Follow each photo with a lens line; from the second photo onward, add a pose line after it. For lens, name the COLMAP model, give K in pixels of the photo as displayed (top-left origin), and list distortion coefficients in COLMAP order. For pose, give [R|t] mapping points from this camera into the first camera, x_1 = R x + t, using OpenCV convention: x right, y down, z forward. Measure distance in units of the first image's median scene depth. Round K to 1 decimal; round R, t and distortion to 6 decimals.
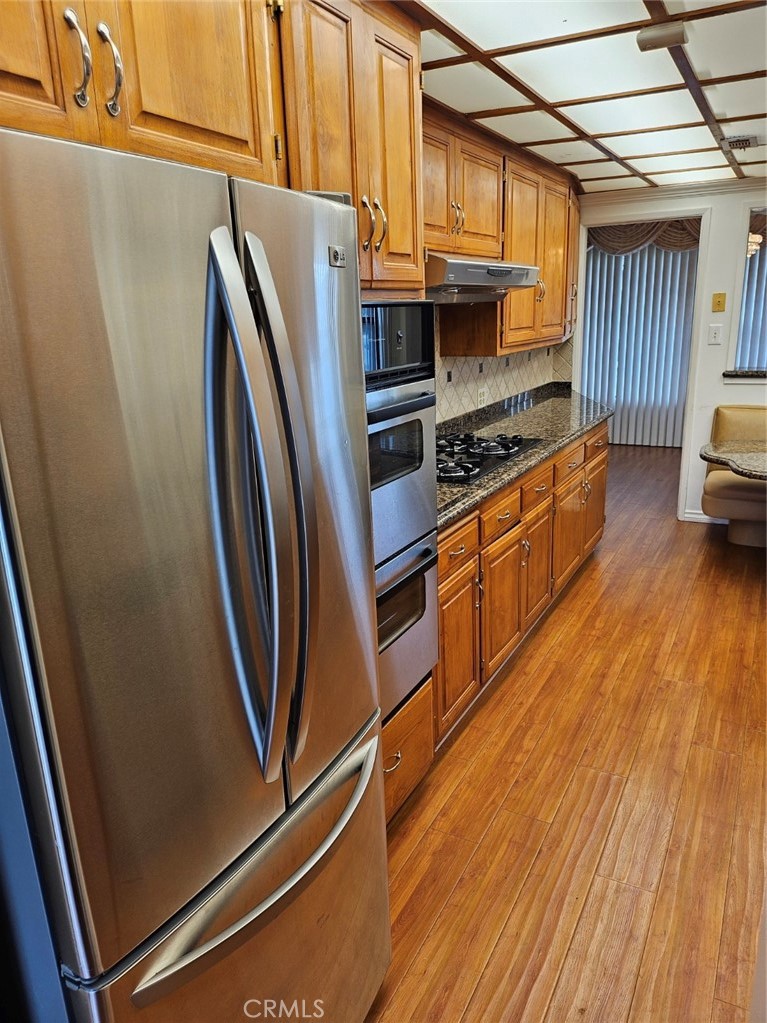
lens RADIAL K [[718.0, 0, 386.6], [0, 718.0, 524.3], [0, 0, 1]] dist [0.082985, -0.088095]
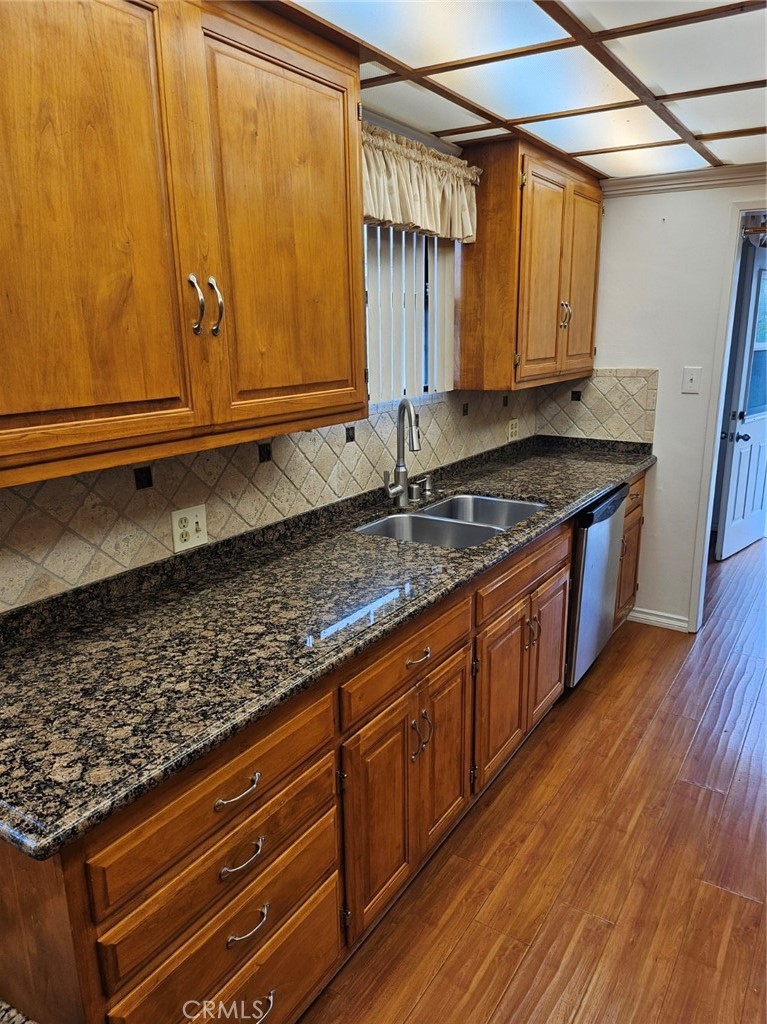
lens RADIAL K [[719.5, 0, 383.5], [0, 719.5, 512.0], [0, 0, 1]] dist [0.003599, 0.001701]
pose [[-0.995474, 0.027148, 0.091069, 0.472345], [0.069942, 0.858078, 0.508733, -0.371270], [-0.064333, 0.512800, -0.856094, 1.174501]]
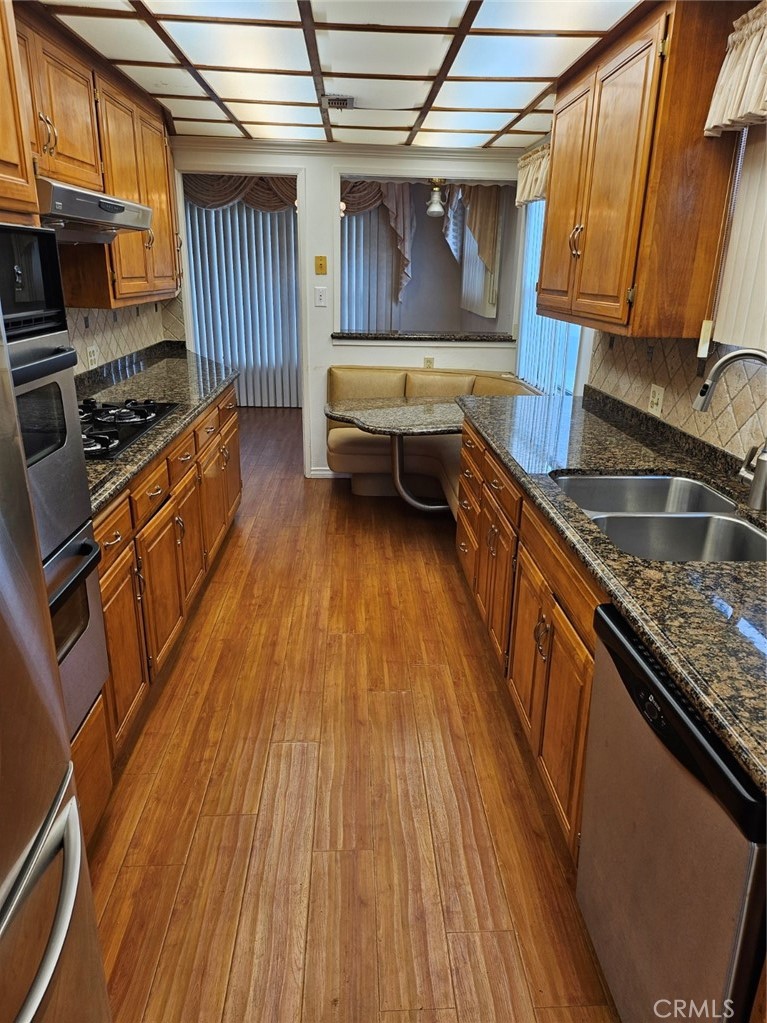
lens RADIAL K [[718.0, 0, 386.6], [0, 718.0, 524.3], [0, 0, 1]] dist [0.082985, -0.088095]
pose [[0.852830, -0.124775, 0.507063, -0.045163], [0.099271, 0.992065, 0.077156, -0.011754], [-0.512666, -0.015464, 0.858449, 0.083792]]
